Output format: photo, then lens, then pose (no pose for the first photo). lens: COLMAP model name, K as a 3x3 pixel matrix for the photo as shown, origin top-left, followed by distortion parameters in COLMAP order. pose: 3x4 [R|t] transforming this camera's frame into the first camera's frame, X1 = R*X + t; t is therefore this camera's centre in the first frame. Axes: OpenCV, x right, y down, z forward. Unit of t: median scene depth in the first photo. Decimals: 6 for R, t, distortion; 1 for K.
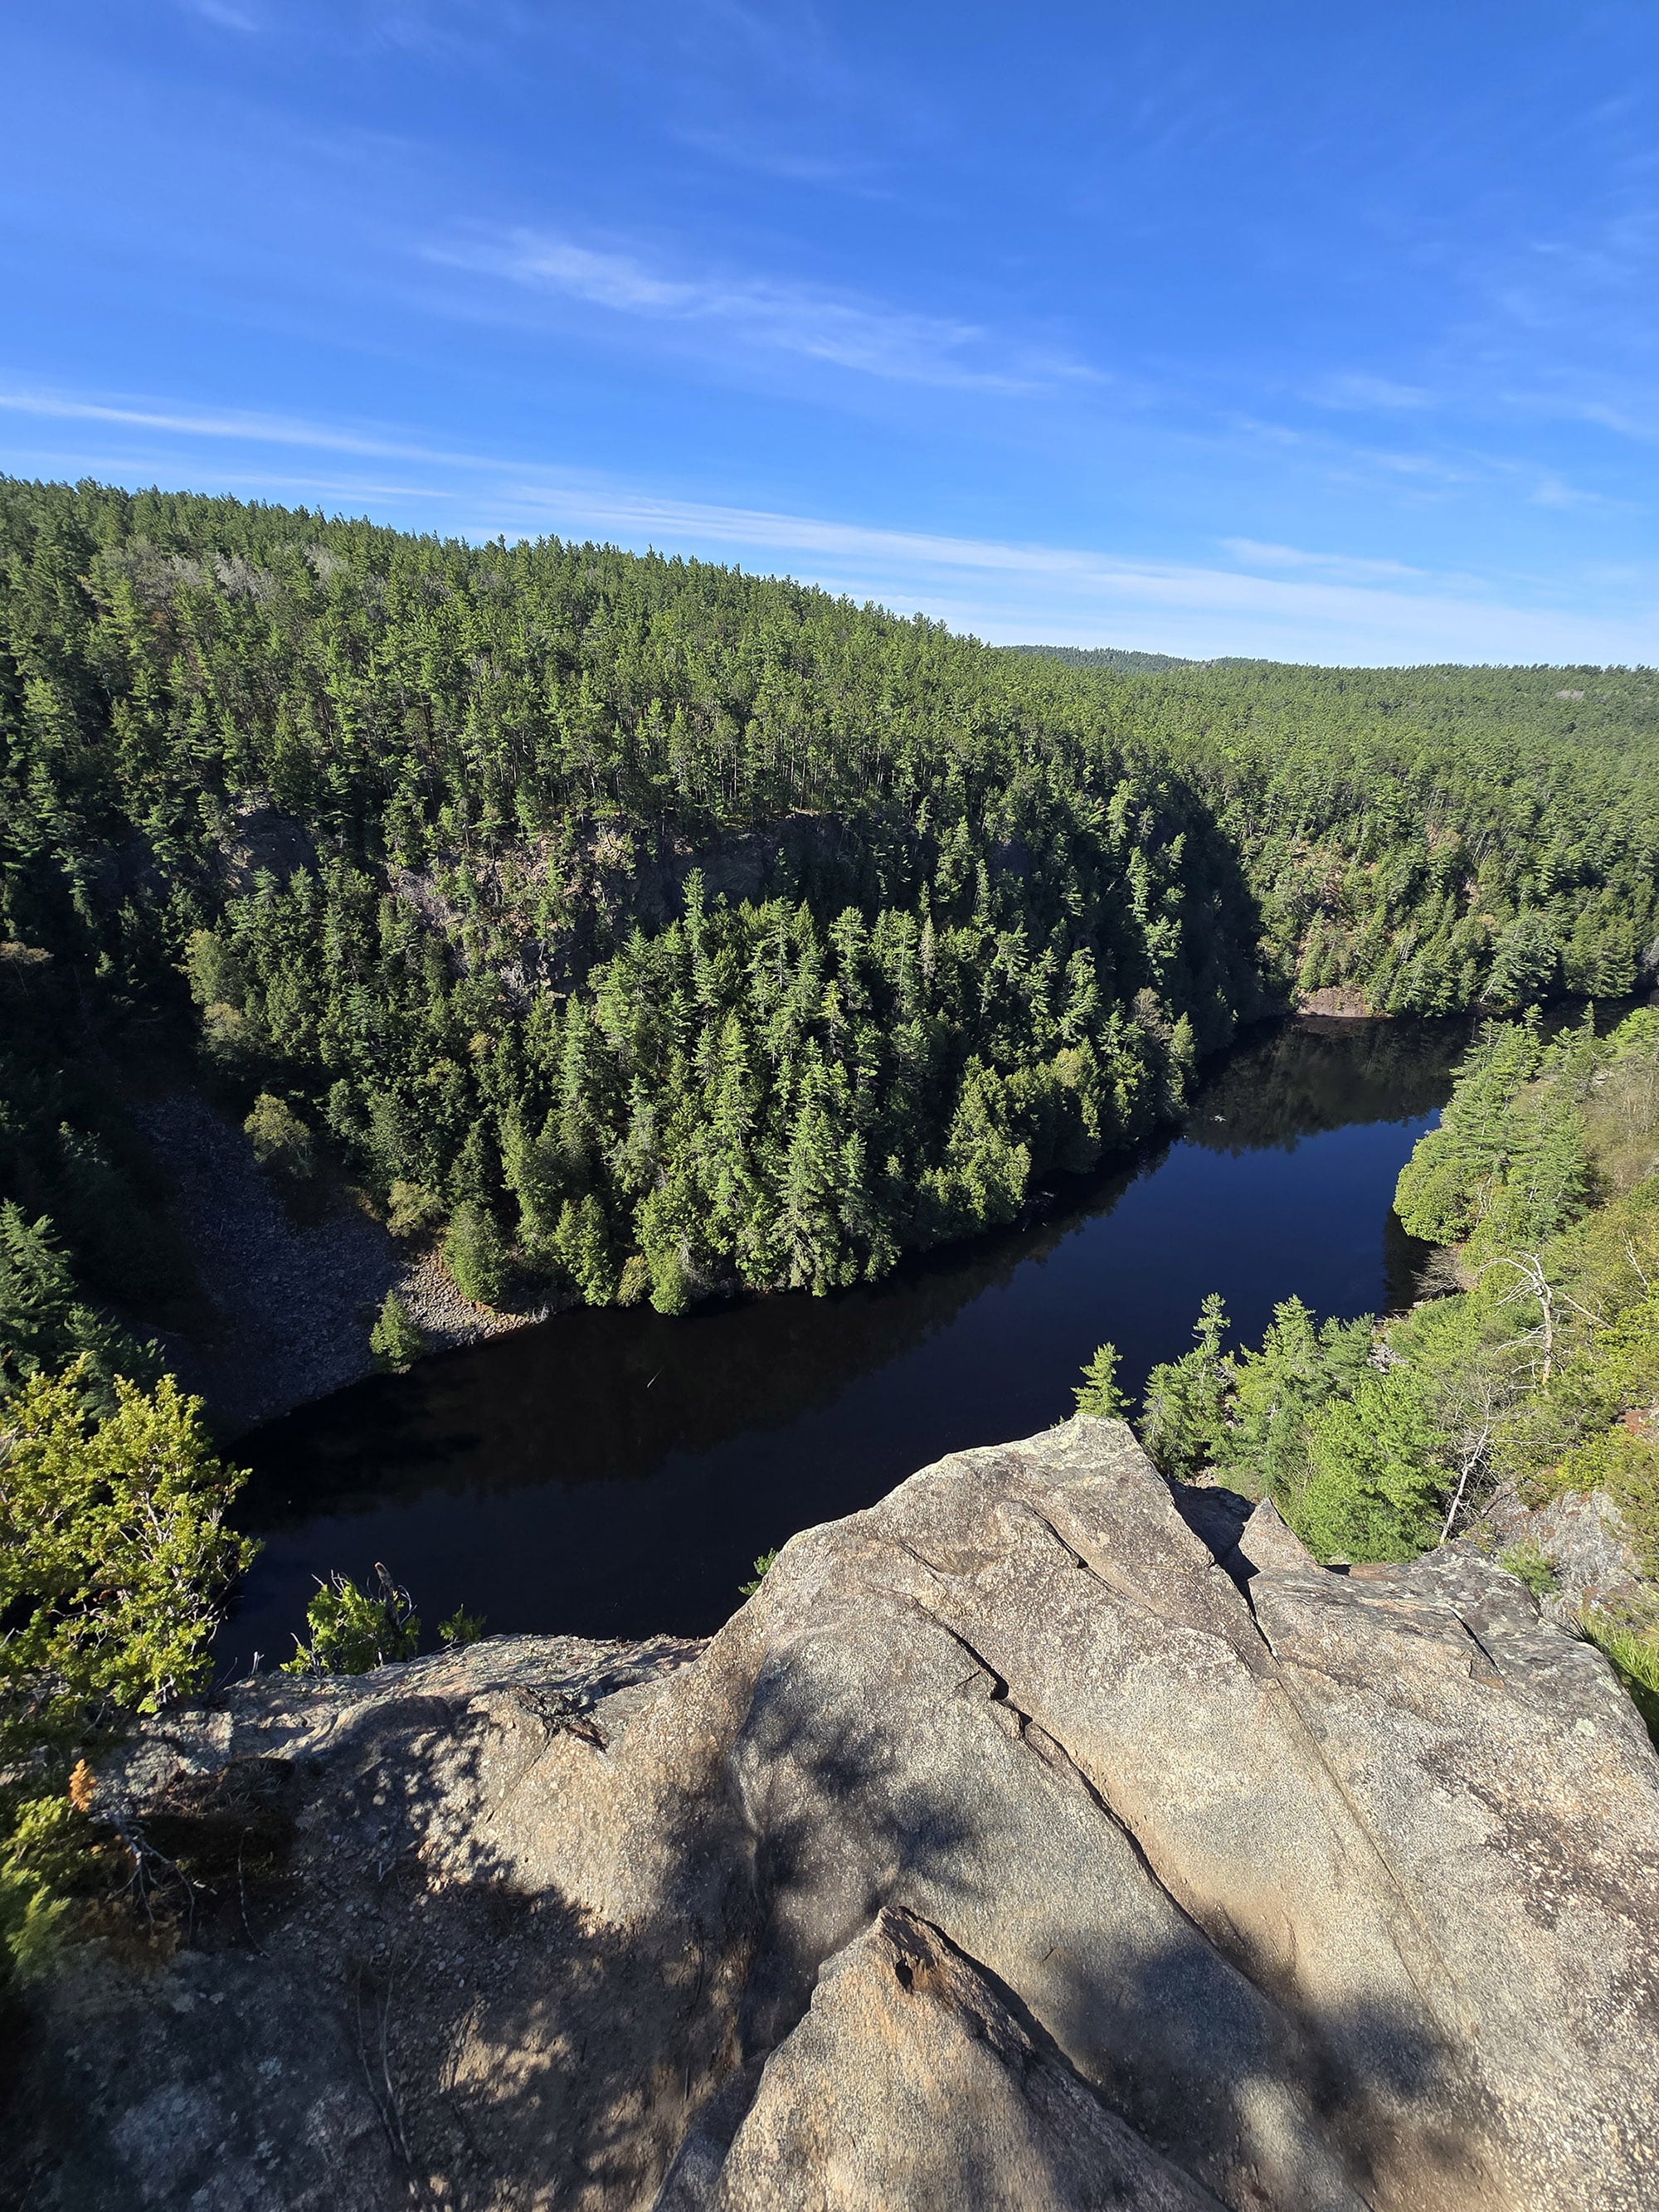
lens RADIAL K [[886.2, 0, 835.2], [0, 886.2, 1100.7], [0, 0, 1]] dist [-0.001391, -0.006376]
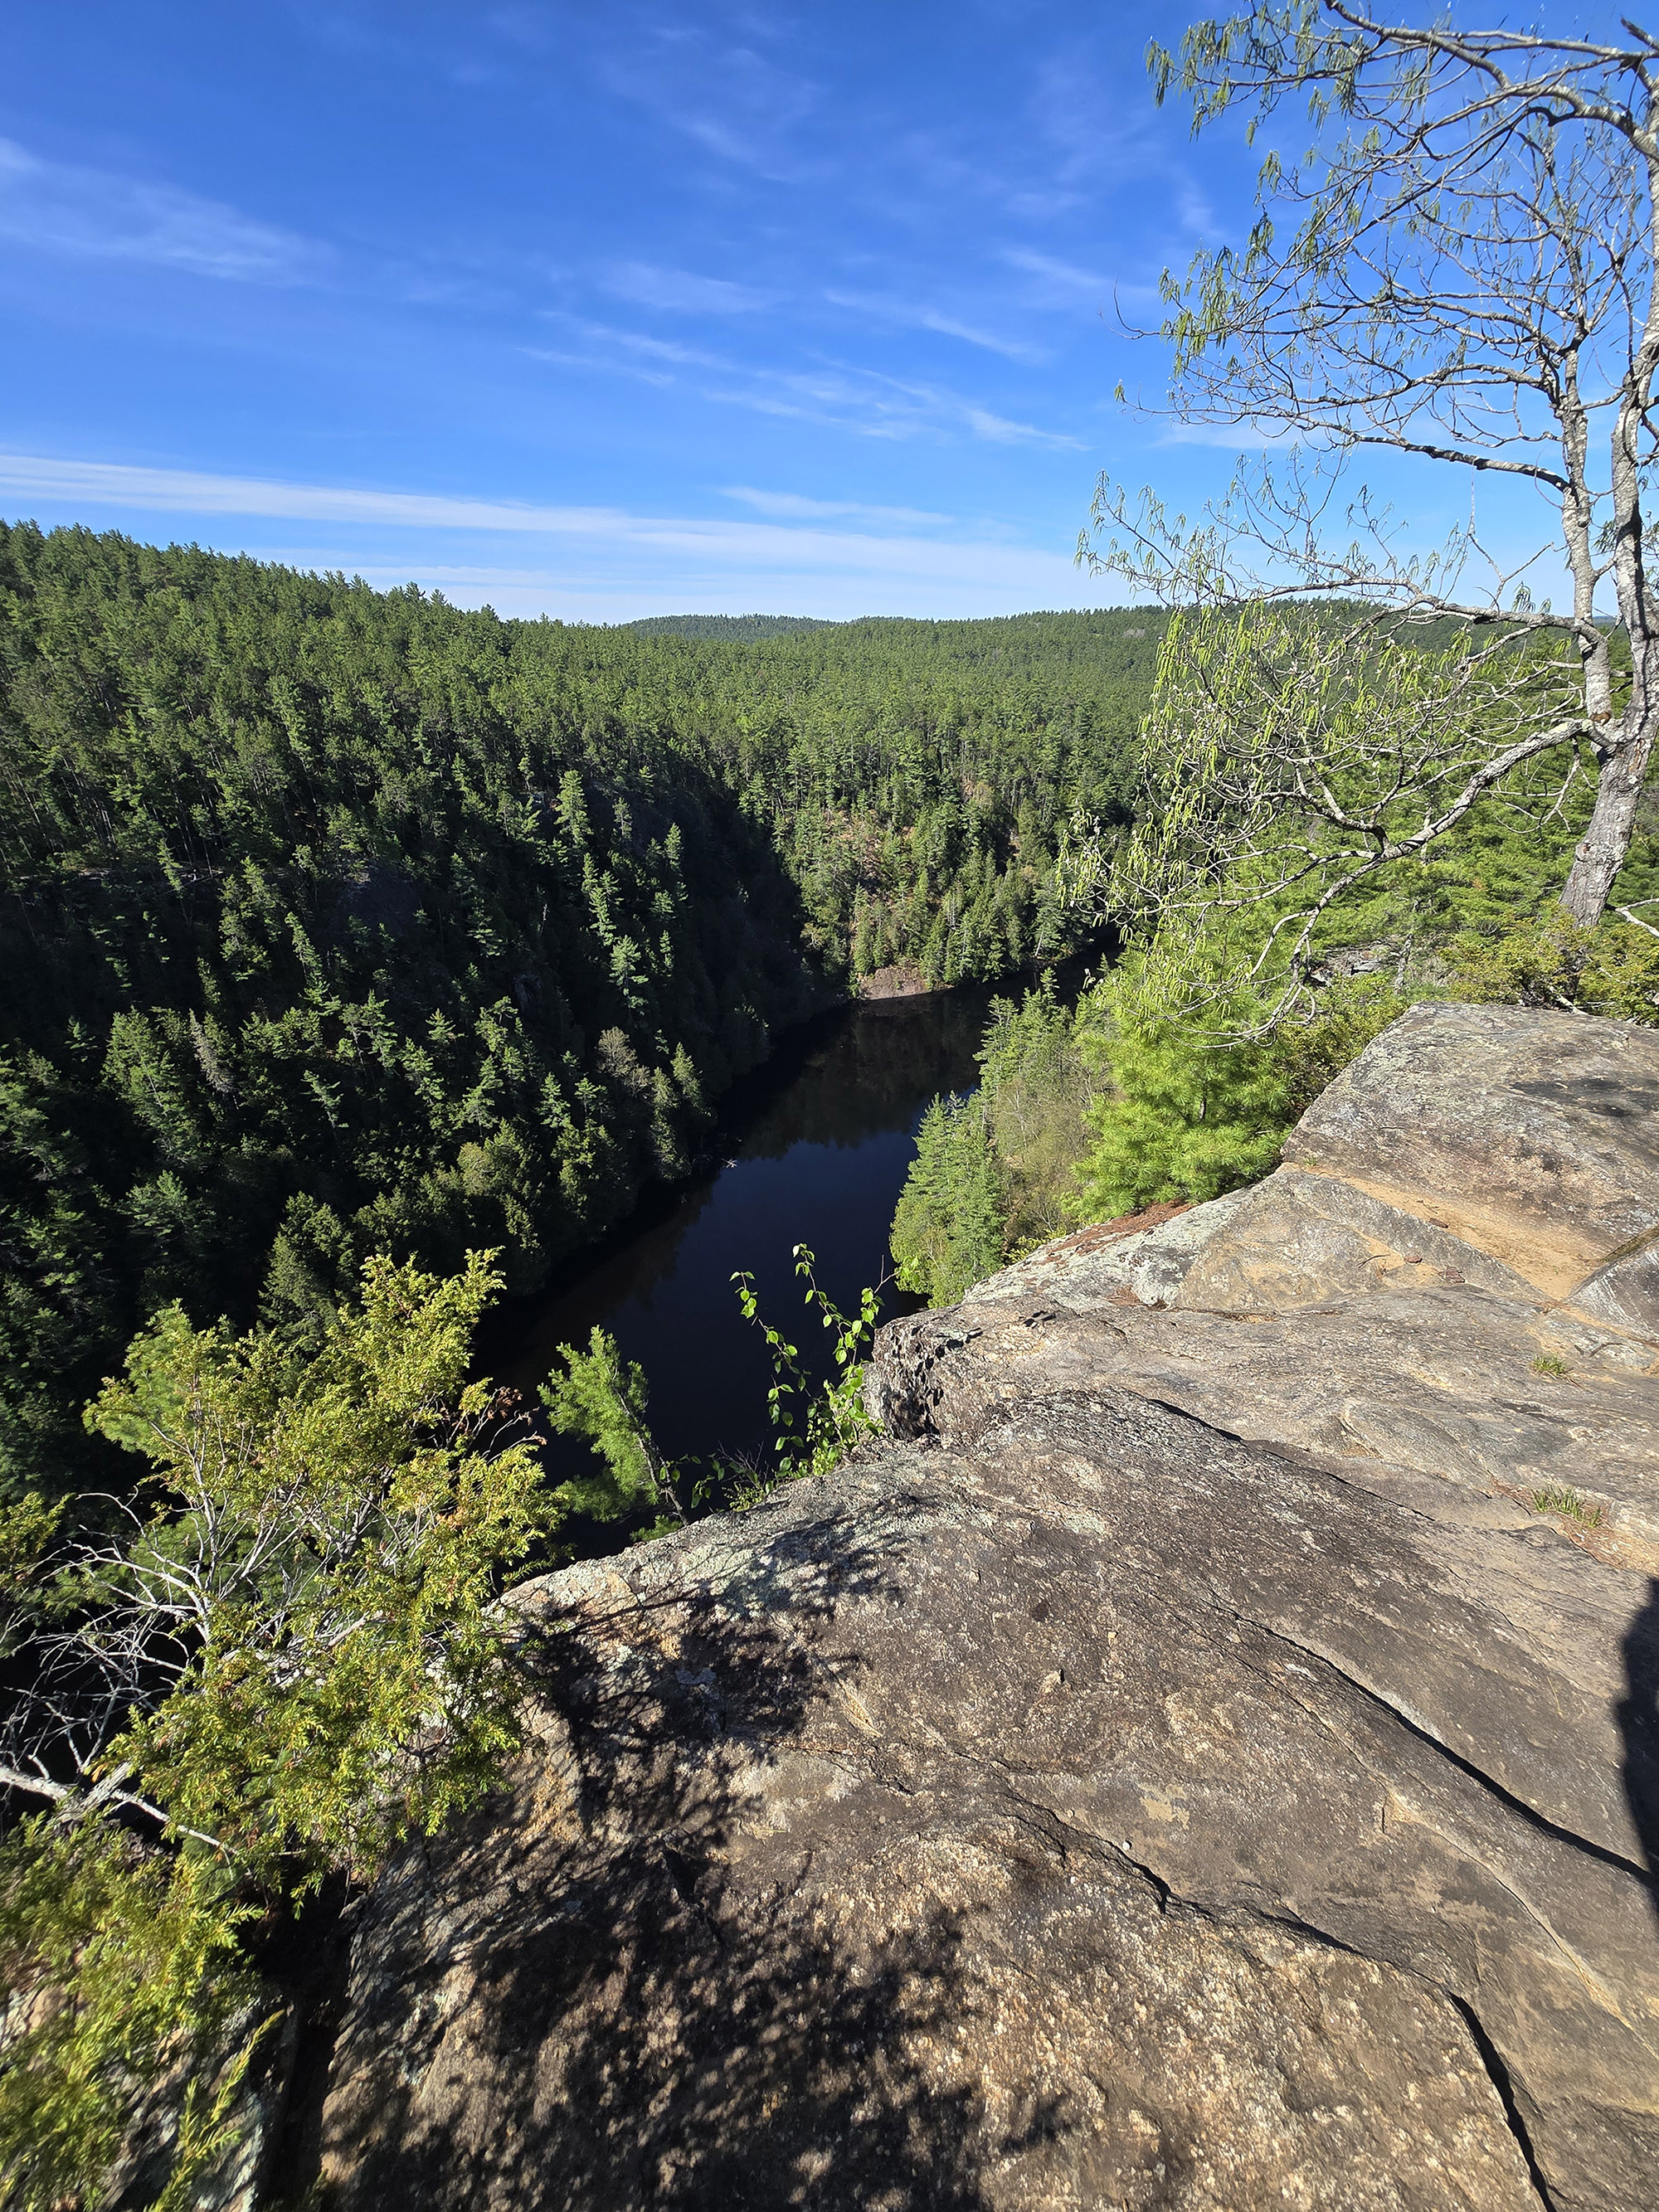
lens RADIAL K [[886.2, 0, 835.2], [0, 886.2, 1100.7], [0, 0, 1]] dist [-0.001391, -0.006376]
pose [[0.944574, -0.194814, 0.264248, 0.233882], [0.187982, 0.980839, 0.051160, -0.047711], [-0.269152, 0.001350, 0.963097, 0.116180]]
